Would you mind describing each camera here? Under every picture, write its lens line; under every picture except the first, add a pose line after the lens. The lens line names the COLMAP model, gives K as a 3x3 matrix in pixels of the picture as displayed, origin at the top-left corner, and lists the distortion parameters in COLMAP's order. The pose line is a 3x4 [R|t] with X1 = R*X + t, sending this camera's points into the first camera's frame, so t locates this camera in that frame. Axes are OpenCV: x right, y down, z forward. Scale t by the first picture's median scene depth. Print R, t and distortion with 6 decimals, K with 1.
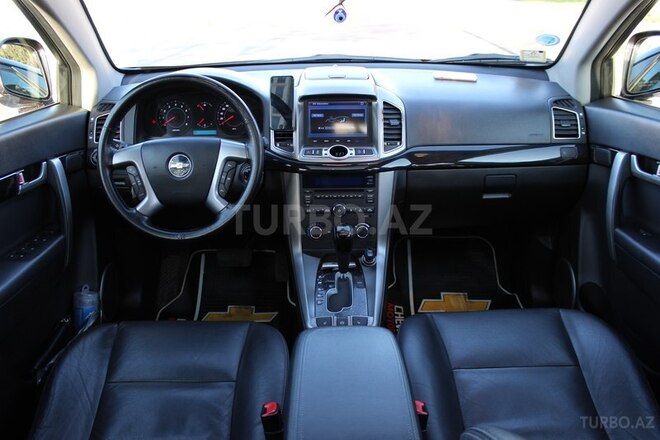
lens RADIAL K [[543.4, 0, 330.0], [0, 543.4, 220.0], [0, 0, 1]] dist [-0.170830, 0.166248]
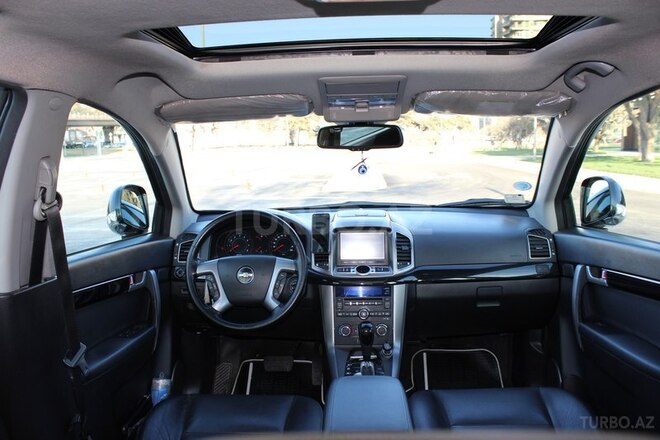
lens RADIAL K [[543.4, 0, 330.0], [0, 543.4, 220.0], [0, 0, 1]] dist [-0.170830, 0.166248]
pose [[0.998381, -0.005603, -0.056596, 0.011058], [-0.010927, 0.957694, -0.287582, 0.137844], [0.055813, 0.287735, 0.956083, -0.300742]]
